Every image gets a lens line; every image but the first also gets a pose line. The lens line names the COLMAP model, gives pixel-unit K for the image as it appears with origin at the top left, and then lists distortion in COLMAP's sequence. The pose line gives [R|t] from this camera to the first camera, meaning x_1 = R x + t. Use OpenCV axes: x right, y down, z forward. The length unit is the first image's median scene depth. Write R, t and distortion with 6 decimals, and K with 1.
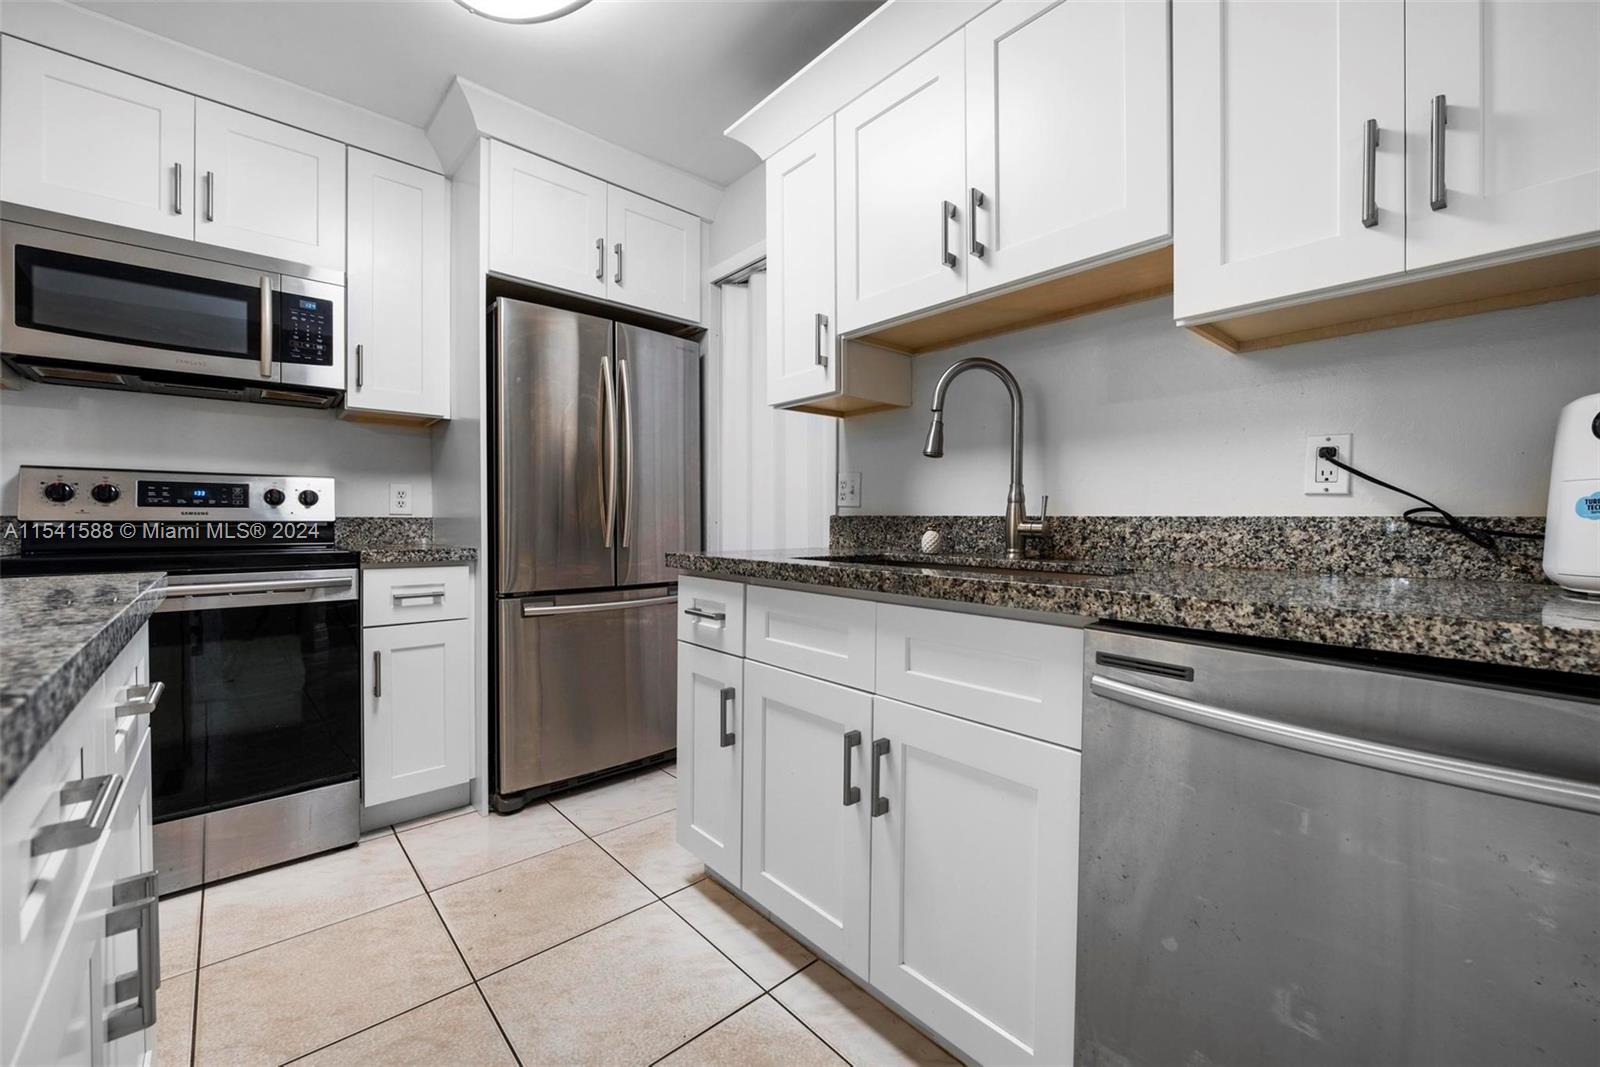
lens RADIAL K [[645.1, 0, 811.2], [0, 645.1, 524.8], [0, 0, 1]] dist [-0.004413, -0.000163]
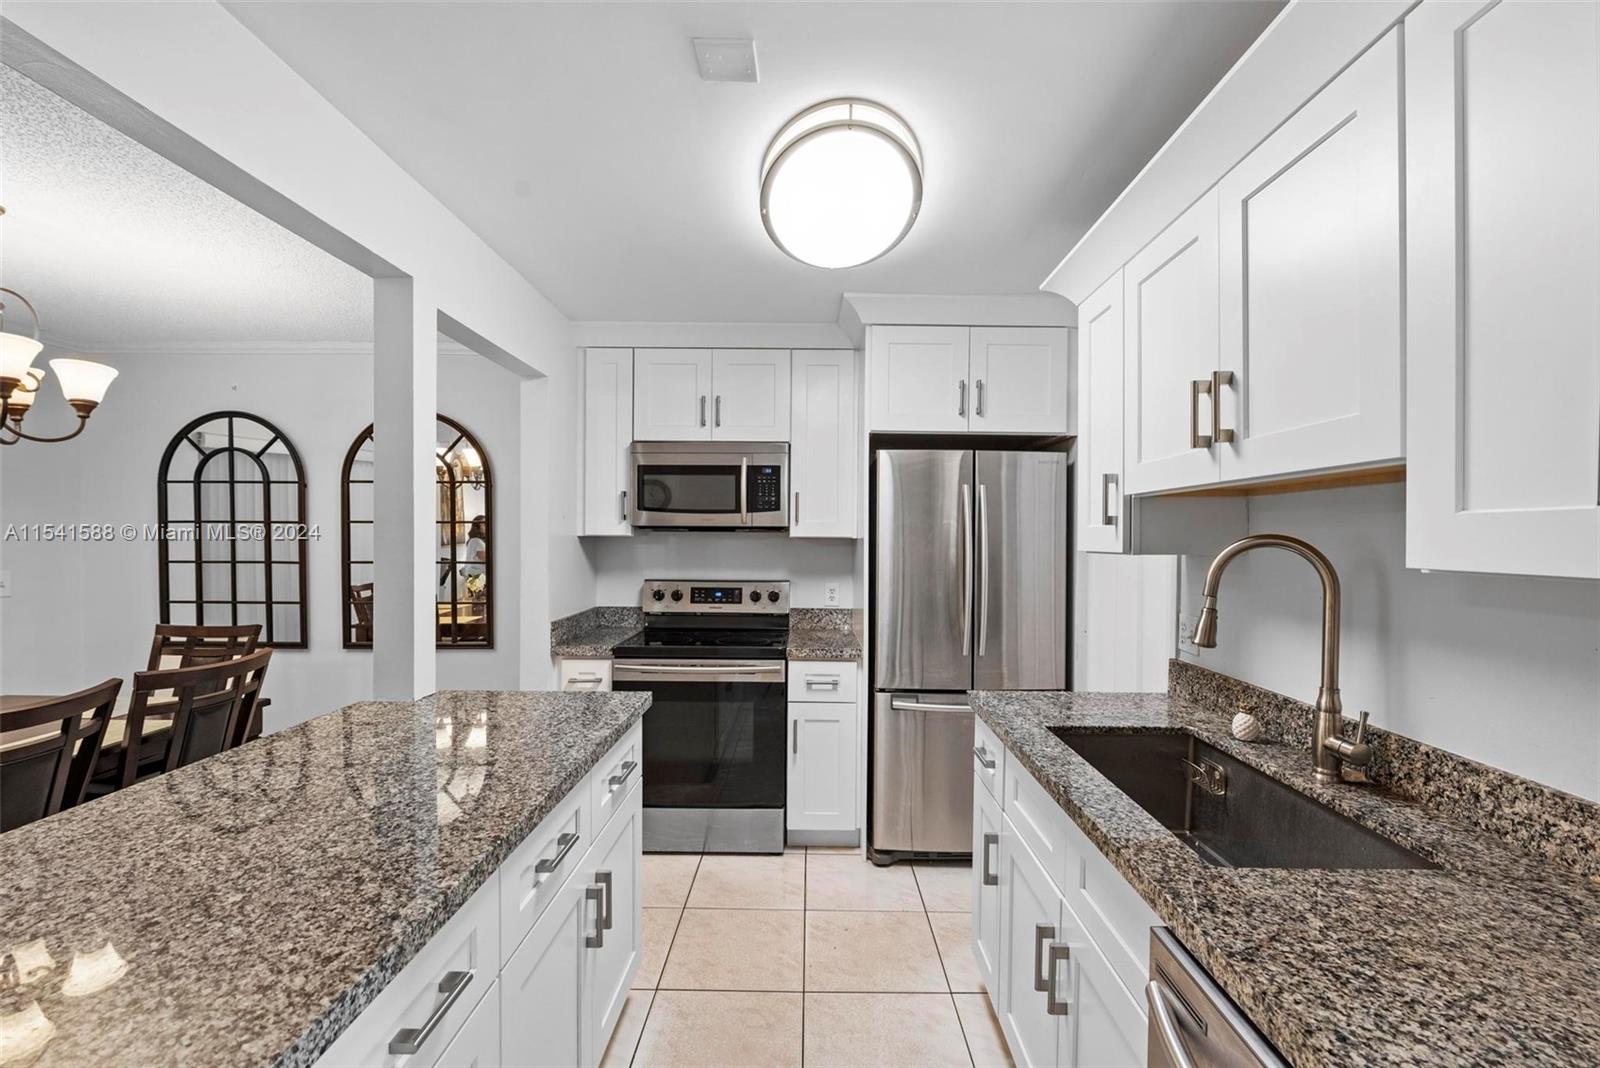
lens RADIAL K [[668.8, 0, 803.2], [0, 668.8, 543.8], [0, 0, 1]] dist [-0.011687, 0.000046]
pose [[0.731937, 0.010352, -0.681293, 0.351480], [-0.010762, 0.999935, 0.003632, -0.210391], [0.681287, 0.004674, 0.732001, -0.053333]]
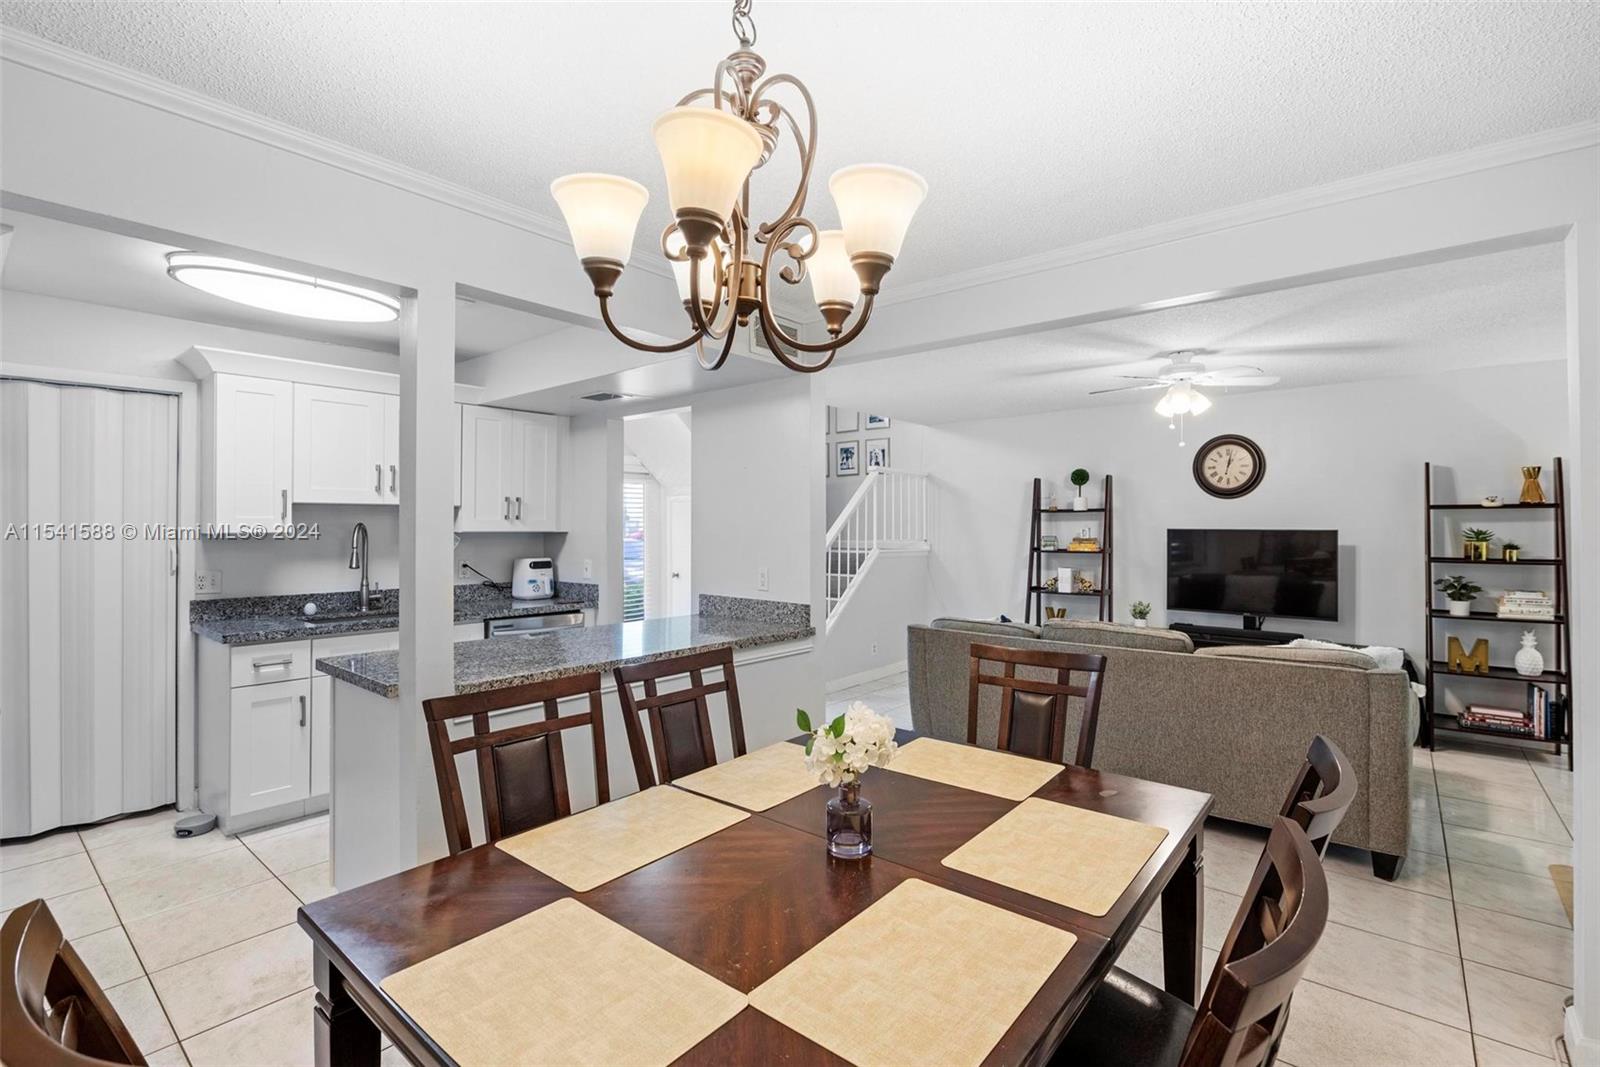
lens RADIAL K [[722.3, 0, 808.5], [0, 722.3, 520.2], [0, 0, 1]] dist [-0.004105, -0.000451]
pose [[-0.146515, 0.004918, 0.989196, -2.118972], [0.007728, 0.999963, -0.003827, -0.213251], [-0.989178, 0.007084, -0.146548, -0.149240]]
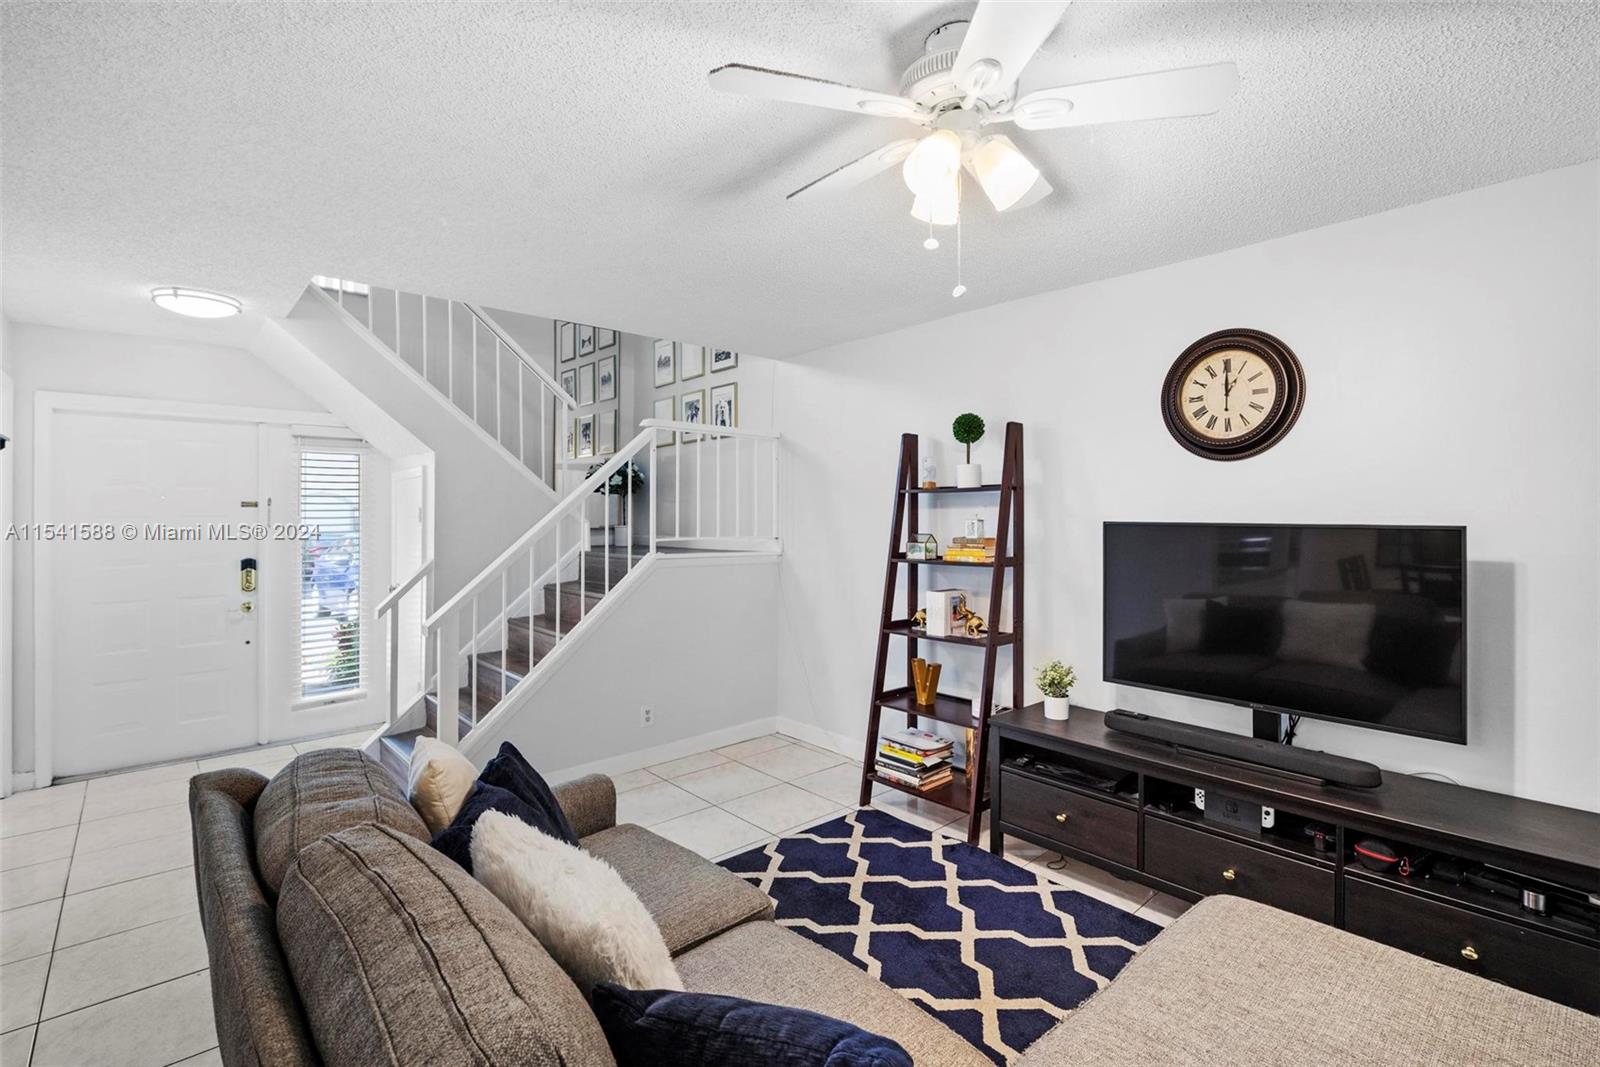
lens RADIAL K [[721.2, 0, 818.4], [0, 721.2, 501.0], [0, 0, 1]] dist [-0.002992, 0.000143]
pose [[-0.015483, 0.016159, 0.999750, -0.828169], [0.007765, 0.999841, -0.016040, -0.200895], [-0.999850, 0.007515, -0.015606, -1.490946]]
